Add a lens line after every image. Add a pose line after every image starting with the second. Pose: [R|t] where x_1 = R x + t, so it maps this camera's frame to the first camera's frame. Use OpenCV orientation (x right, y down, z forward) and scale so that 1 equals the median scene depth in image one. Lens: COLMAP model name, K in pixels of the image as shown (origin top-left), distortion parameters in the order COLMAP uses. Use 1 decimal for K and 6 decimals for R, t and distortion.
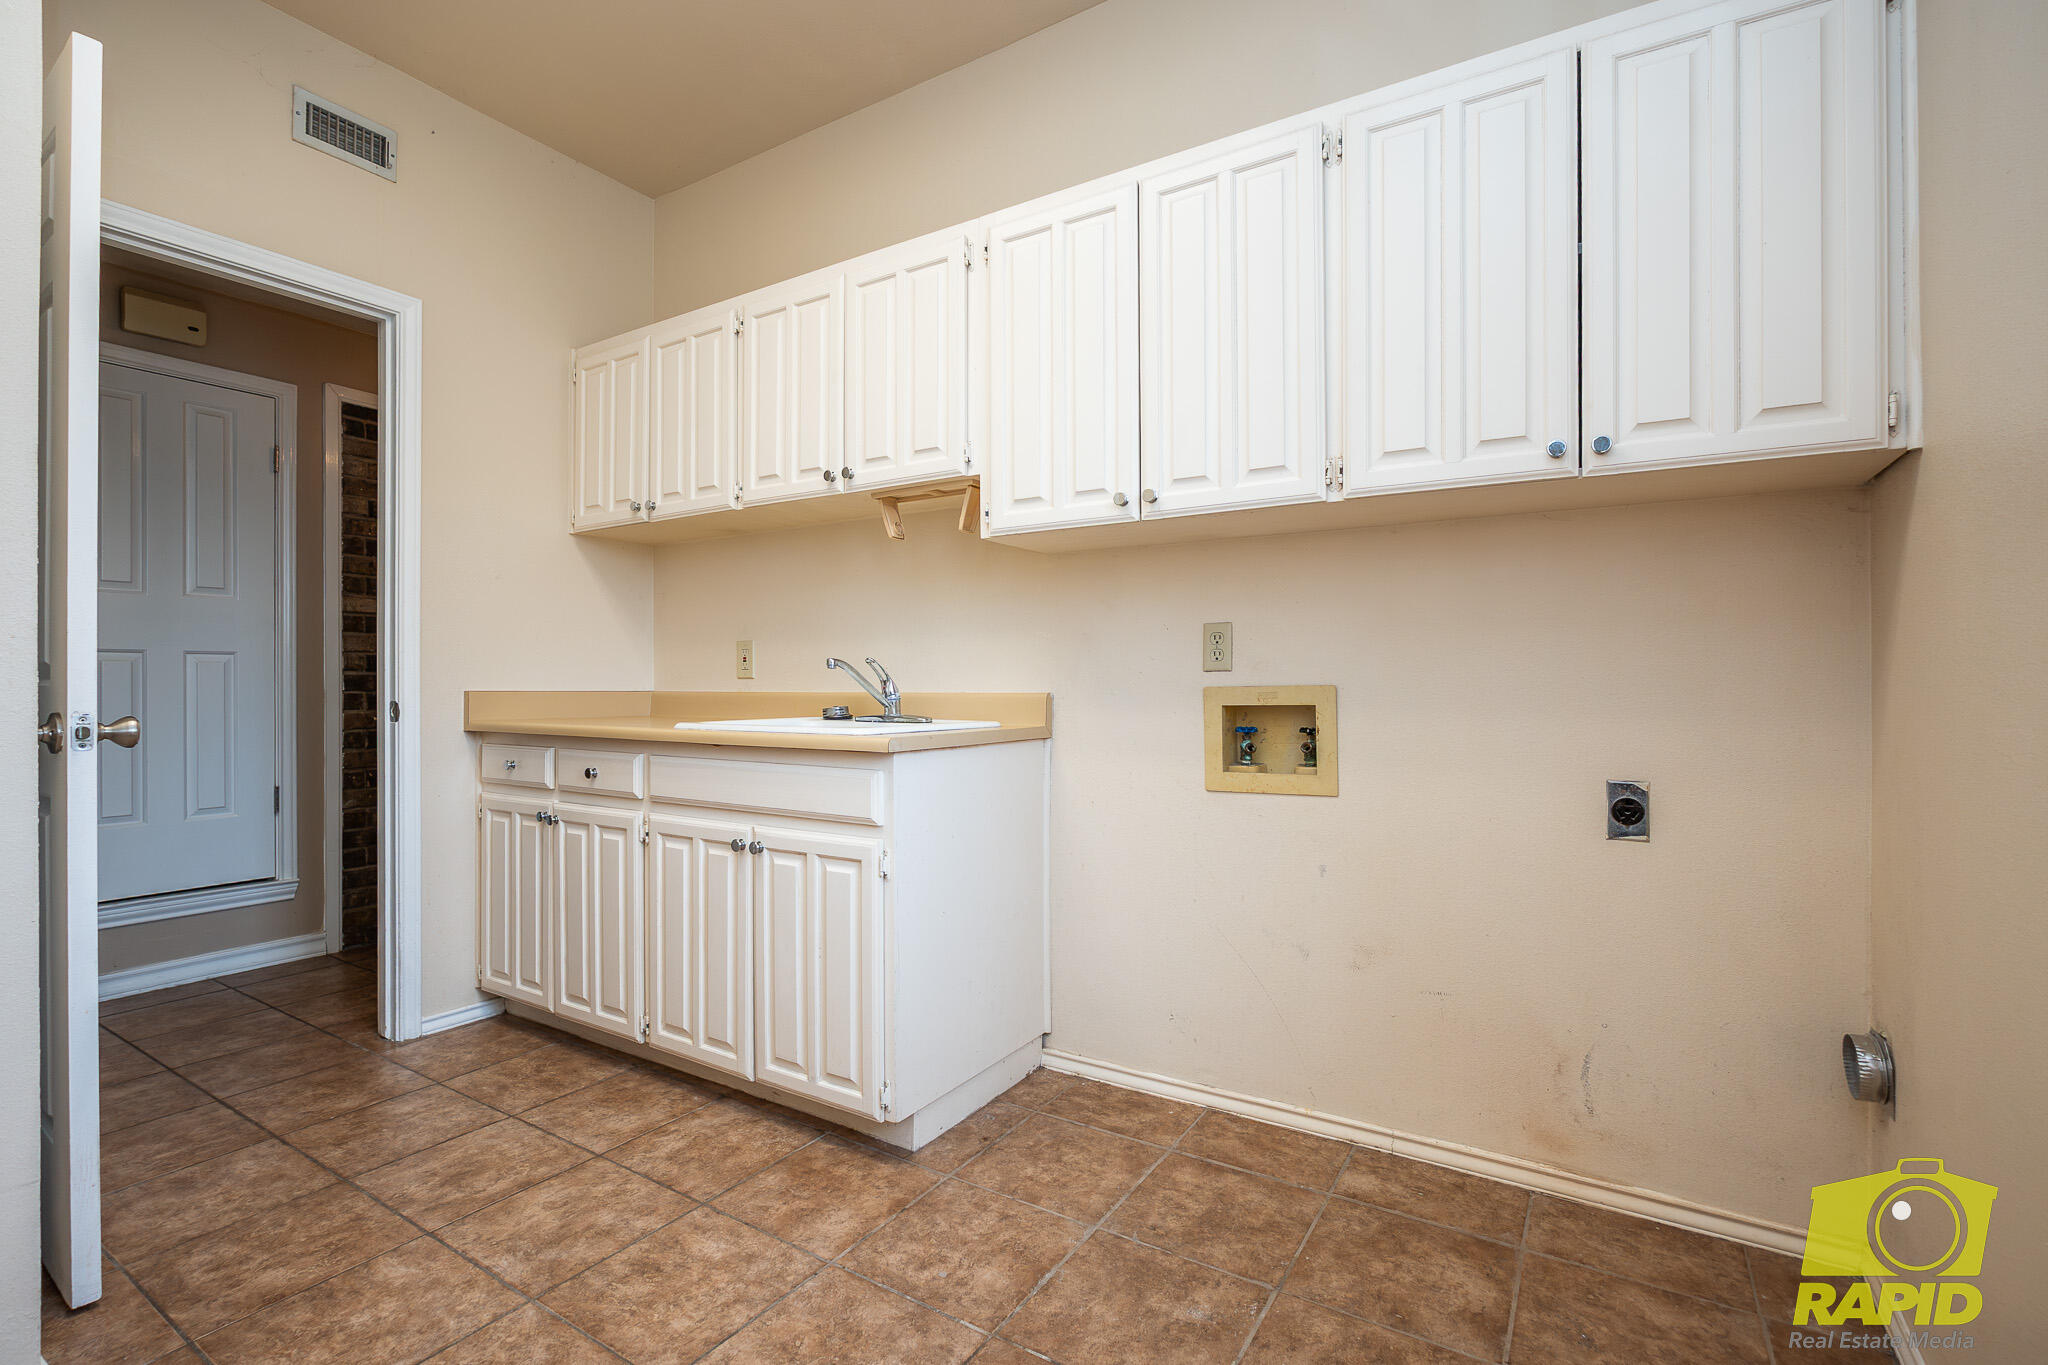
lens RADIAL K [[923.2, 0, 1023.8], [0, 923.2, 682.2], [0, 0, 1]] dist [-0.014287, 0.002404]
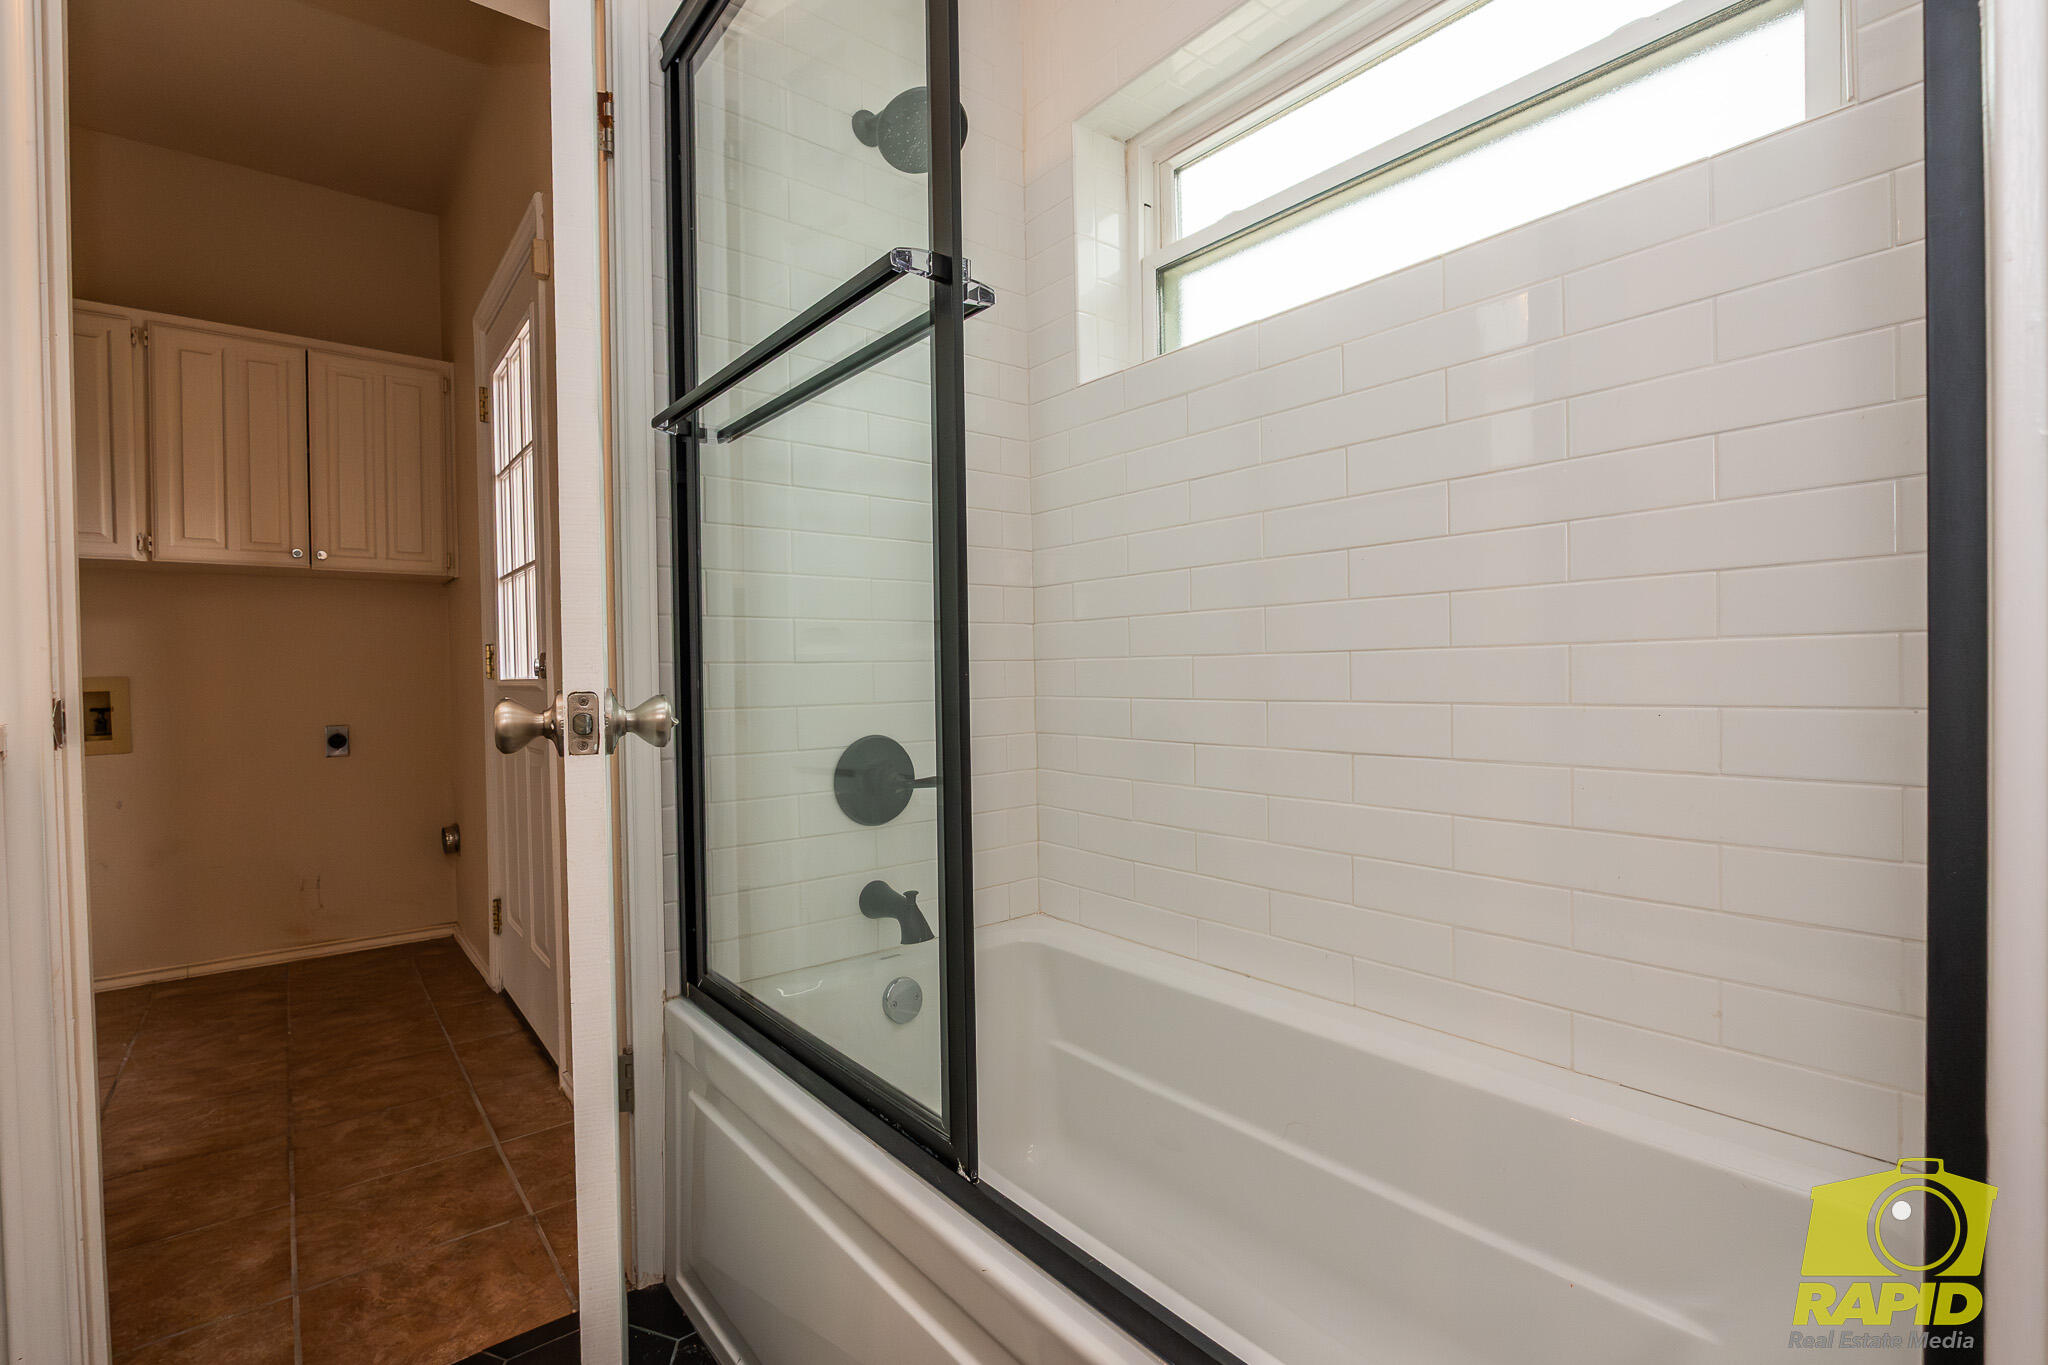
lens RADIAL K [[923.2, 0, 1024.4], [0, 923.2, 678.9], [0, 0, 1]] dist [-0.014287, 0.002404]
pose [[0.320037, -0.015899, 0.947272, -0.778267], [0.011461, 0.999851, 0.012909, 0.006208], [-0.947336, 0.006726, 0.320172, -1.090187]]
